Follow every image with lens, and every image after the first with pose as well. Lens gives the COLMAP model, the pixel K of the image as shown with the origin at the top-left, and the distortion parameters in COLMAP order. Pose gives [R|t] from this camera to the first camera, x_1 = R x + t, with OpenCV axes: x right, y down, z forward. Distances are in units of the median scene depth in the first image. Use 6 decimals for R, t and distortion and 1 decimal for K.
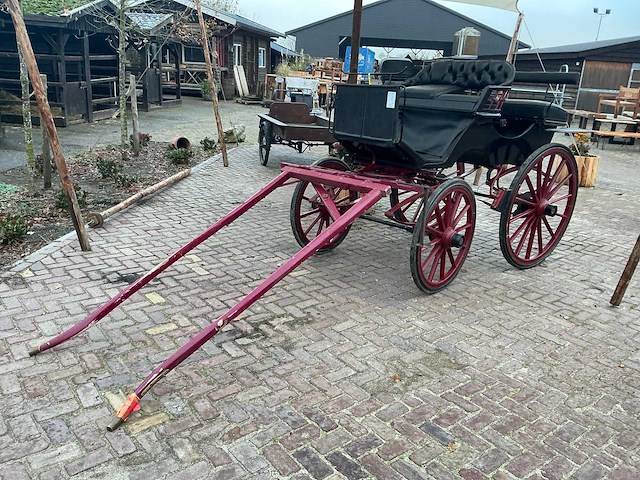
lens RADIAL K [[524.5, 0, 318.7], [0, 524.5, 241.5], [0, 0, 1]] dist [0.138030, -0.266463]
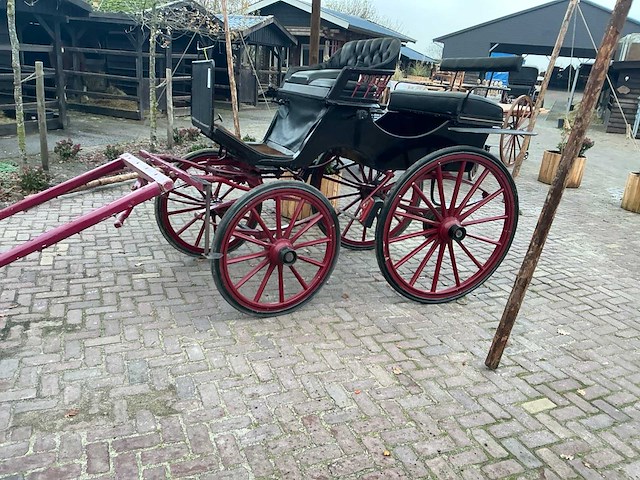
lens RADIAL K [[524.5, 0, 318.7], [0, 524.5, 241.5], [0, 0, 1]] dist [0.138030, -0.266463]
pose [[0.958976, 0.098308, -0.265896, 0.443526], [-0.102379, 0.994744, -0.001458, -0.023701], [0.264355, 0.028620, 0.964001, 0.199725]]
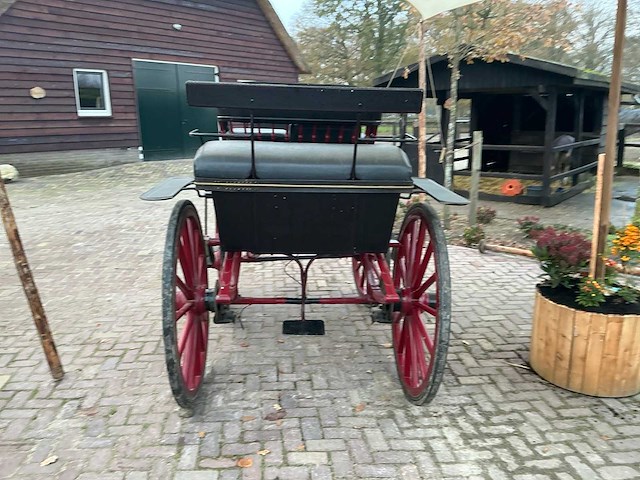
lens RADIAL K [[524.5, 0, 318.7], [0, 524.5, 241.5], [0, 0, 1]] dist [0.138030, -0.266463]
pose [[-0.549306, 0.138054, -0.824138, 0.849215], [-0.291036, 0.892899, 0.343554, -0.391097], [0.783301, 0.428570, -0.450296, 1.381689]]
